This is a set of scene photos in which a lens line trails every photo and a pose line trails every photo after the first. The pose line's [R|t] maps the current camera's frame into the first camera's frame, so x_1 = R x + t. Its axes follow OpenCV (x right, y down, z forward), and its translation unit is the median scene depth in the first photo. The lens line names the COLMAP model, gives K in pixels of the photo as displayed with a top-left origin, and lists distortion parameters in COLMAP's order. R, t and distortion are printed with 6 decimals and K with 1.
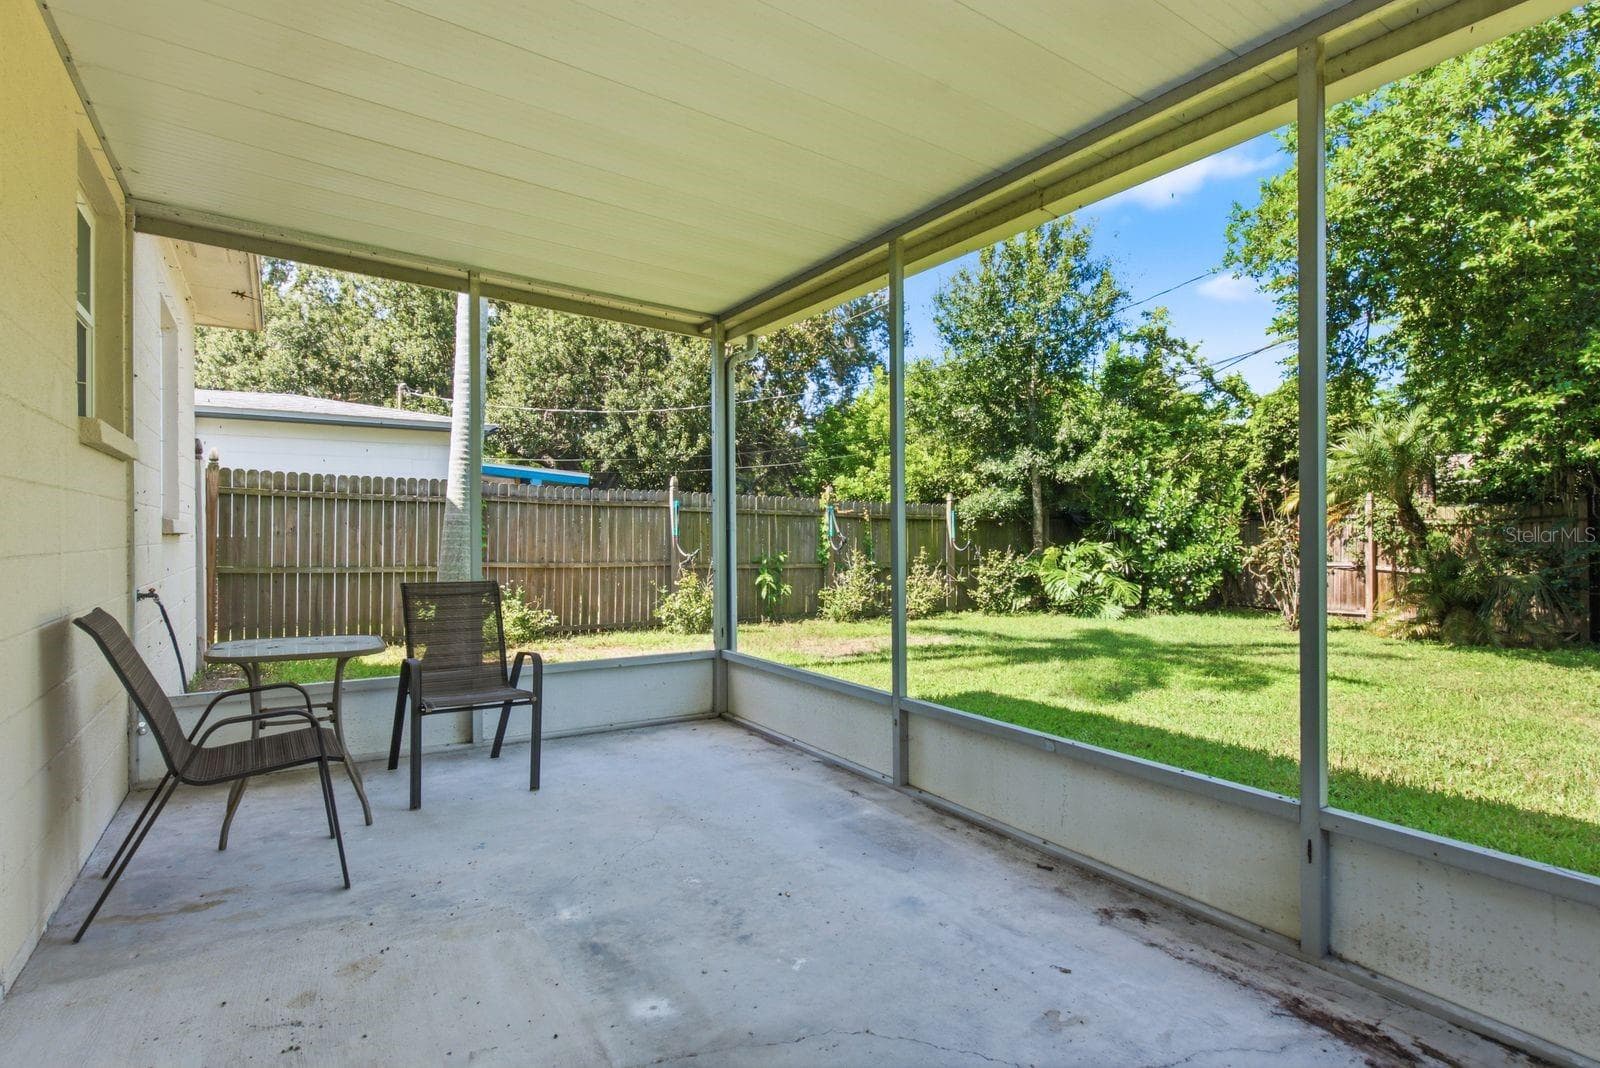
lens RADIAL K [[805.3, 0, 800.0], [0, 805.3, 534.0], [0, 0, 1]] dist [0.000934, -0.000371]
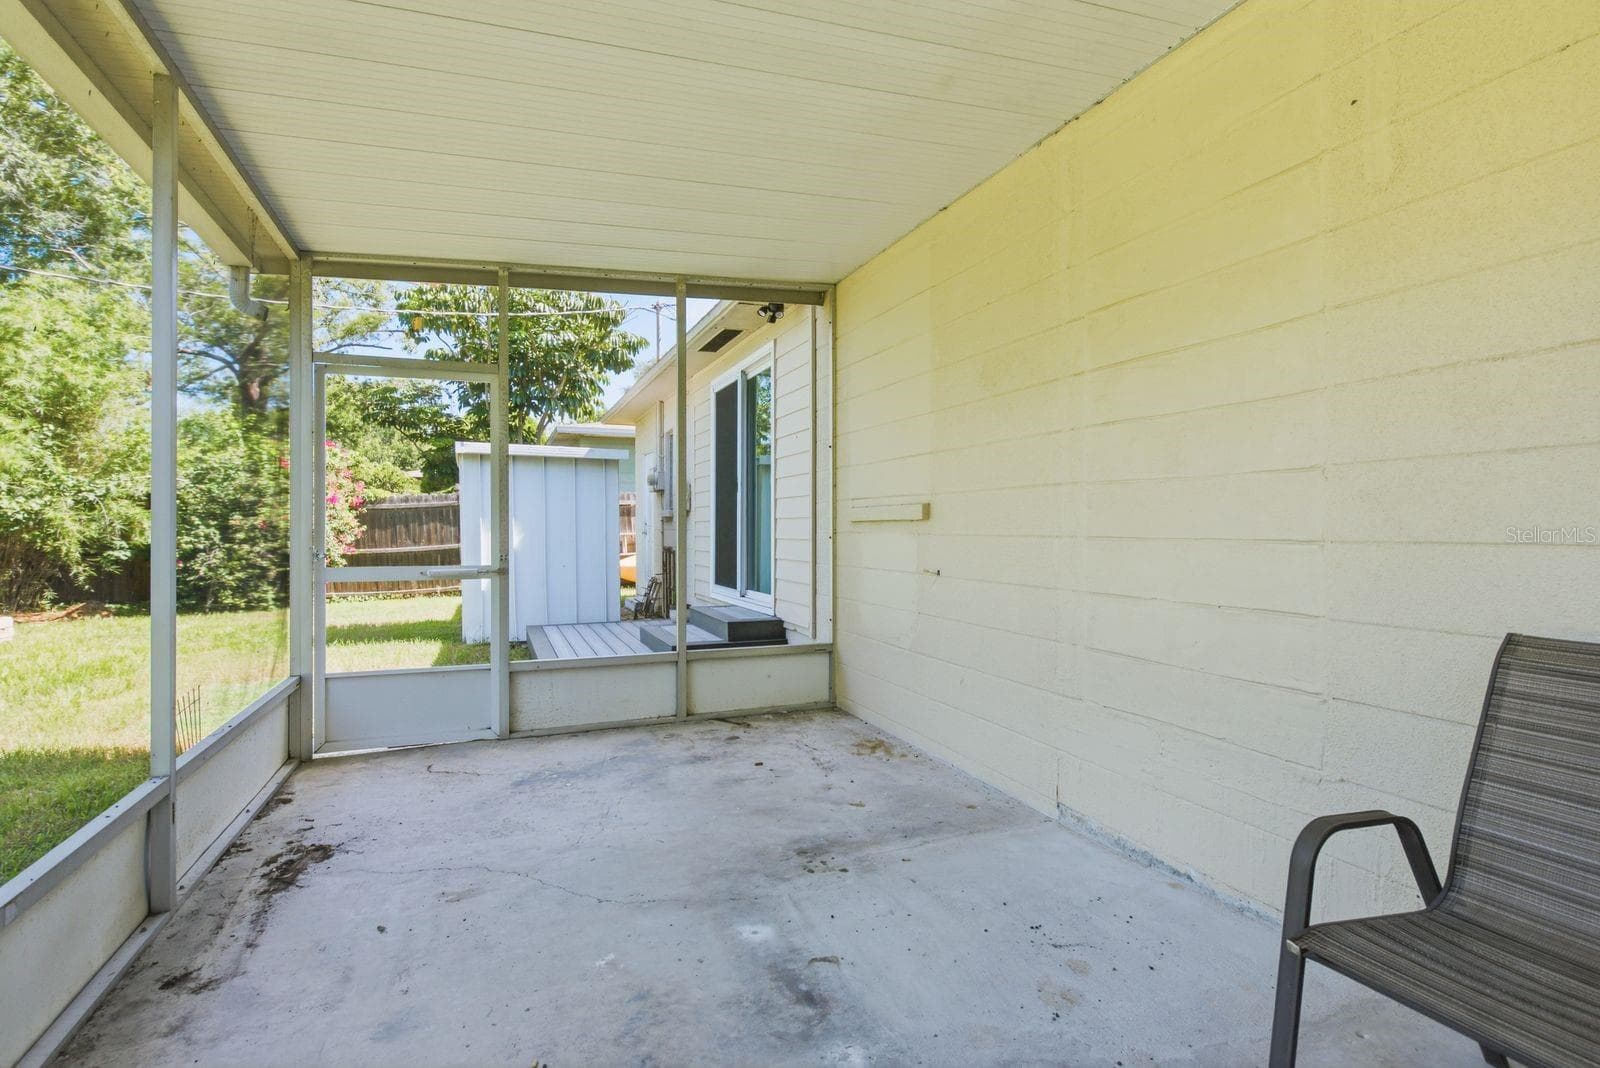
lens RADIAL K [[805.3, 0, 800.0], [0, 805.3, 534.0], [0, 0, 1]] dist [0.000934, -0.000371]
pose [[-0.978654, 0.003843, 0.205479, -0.294175], [0.005978, 0.999934, 0.009770, 0.003646], [-0.205428, 0.010790, -0.978613, 1.280934]]
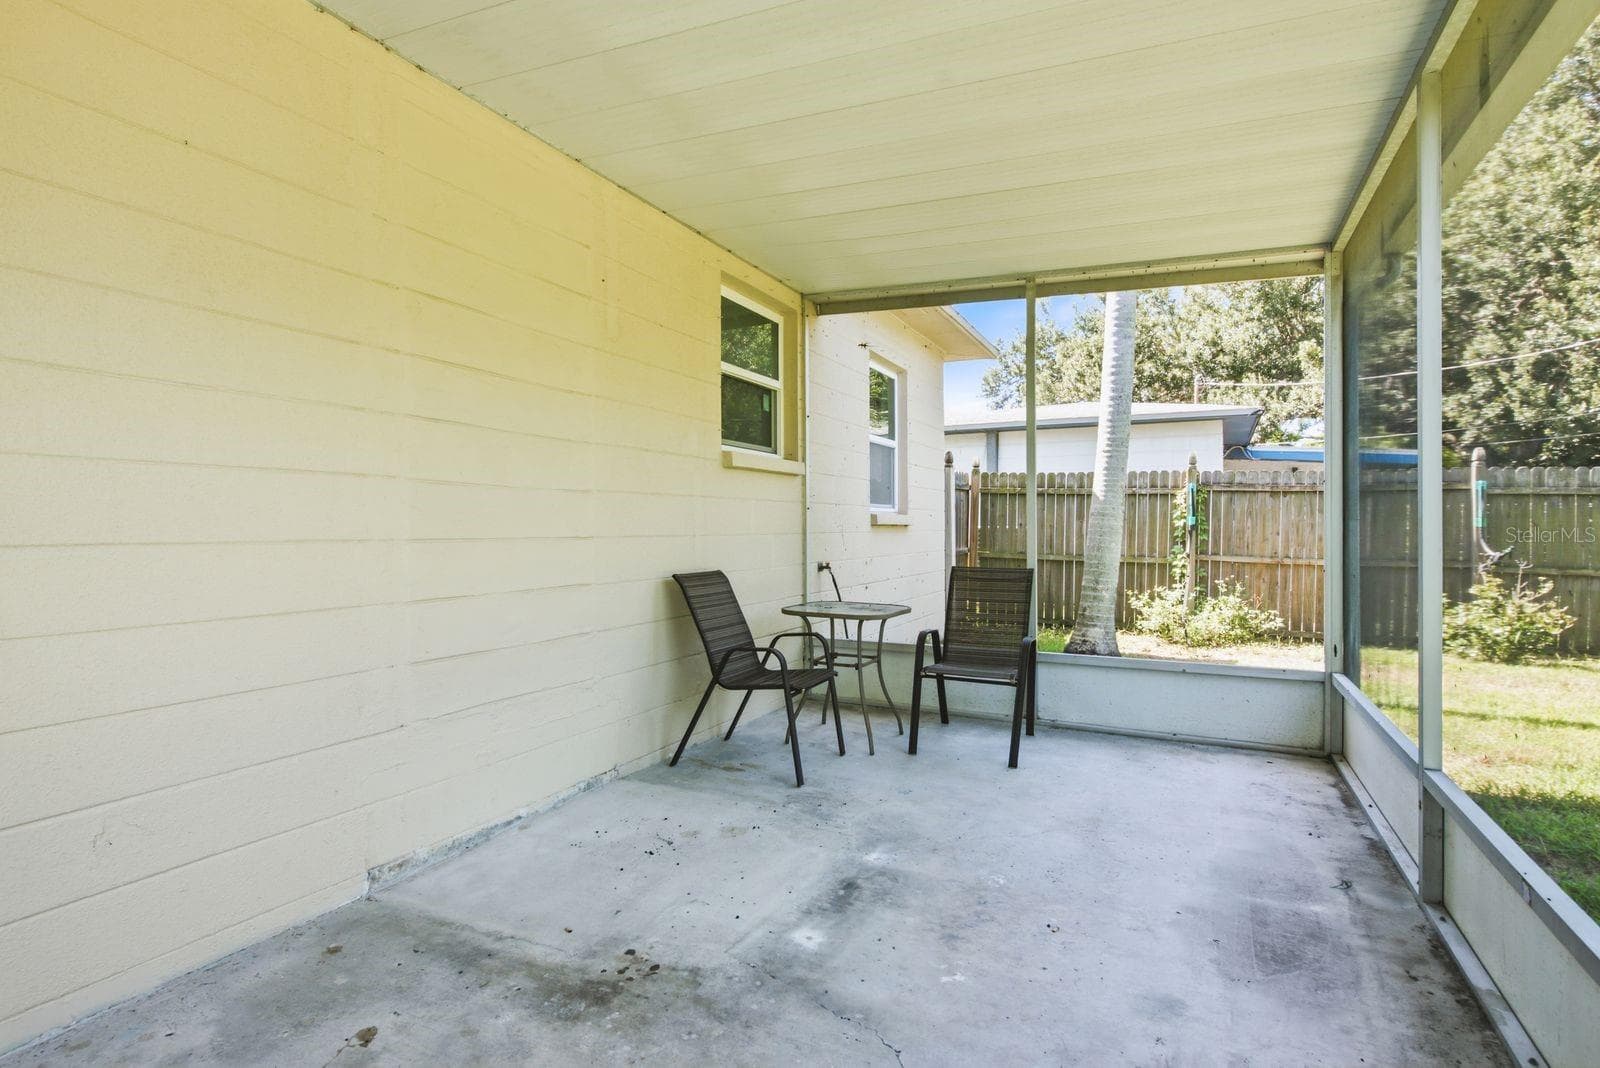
lens RADIAL K [[813.9, 0, 800.0], [0, 813.9, 534.0], [0, 0, 1]] dist [-0.003864, -0.001131]
pose [[0.519453, 0.007587, -0.854465, 0.478696], [0.000181, 0.999960, 0.008989, 0.004098], [0.854499, -0.004824, 0.519430, 0.239421]]
